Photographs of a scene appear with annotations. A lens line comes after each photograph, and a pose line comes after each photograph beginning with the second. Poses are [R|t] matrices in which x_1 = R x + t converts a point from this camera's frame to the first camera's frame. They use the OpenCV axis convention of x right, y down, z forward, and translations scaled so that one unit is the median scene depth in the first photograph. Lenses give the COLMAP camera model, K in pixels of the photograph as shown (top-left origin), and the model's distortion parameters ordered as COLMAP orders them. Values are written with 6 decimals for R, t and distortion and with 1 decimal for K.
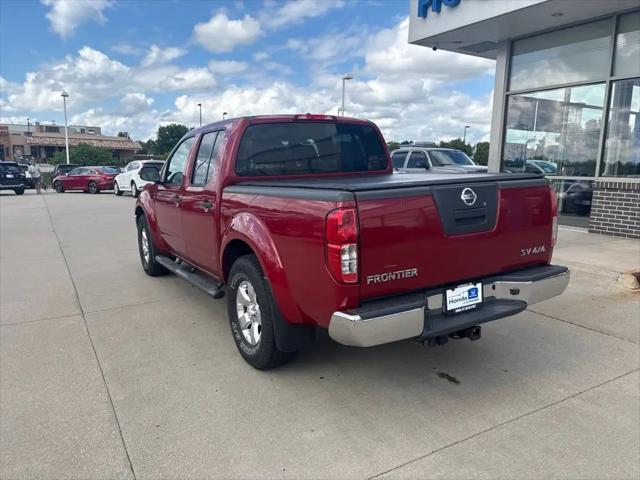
lens RADIAL K [[483.5, 0, 317.4], [0, 483.5, 243.7], [0, 0, 1]] dist [0.036174, -0.039559]
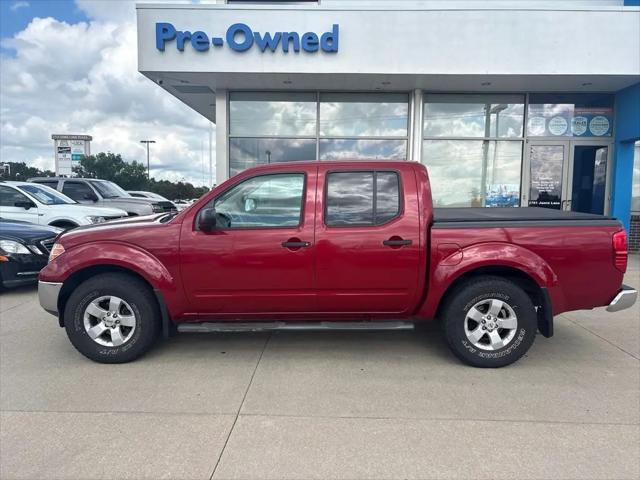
lens RADIAL K [[483.5, 0, 322.6], [0, 483.5, 239.4], [0, 0, 1]] dist [0.036174, -0.039559]
pose [[0.522063, -0.074226, 0.849671, -0.328636], [0.131564, 0.991291, 0.005761, -0.031553], [-0.842699, 0.108778, 0.527282, 0.162875]]
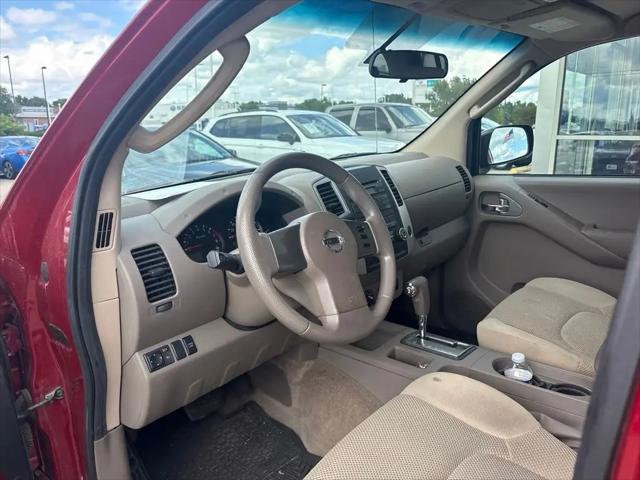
lens RADIAL K [[483.5, 0, 320.6], [0, 483.5, 242.8], [0, 0, 1]] dist [0.036174, -0.039559]
pose [[0.948271, -0.100183, 0.301240, -0.106148], [0.077693, 0.993281, 0.085767, -0.056925], [-0.307809, -0.057926, 0.949683, 0.322980]]
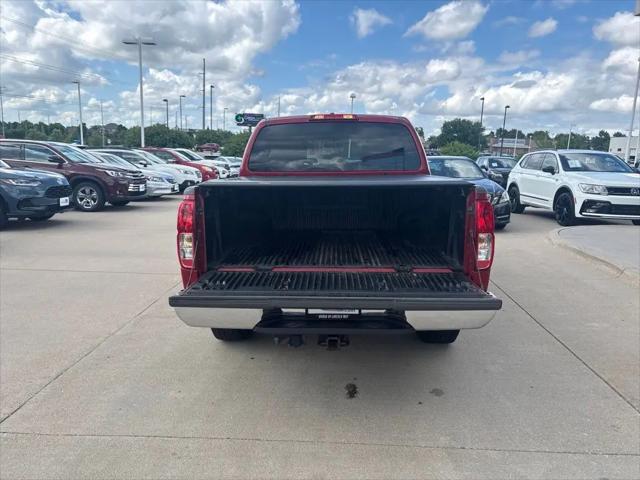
lens RADIAL K [[483.5, 0, 316.0], [0, 483.5, 236.8], [0, 0, 1]] dist [0.036174, -0.039559]
pose [[0.835626, 0.108972, -0.538382, 0.131625], [-0.110544, 0.993433, 0.029503, -0.008172], [0.538061, 0.034861, 0.842184, 0.029004]]
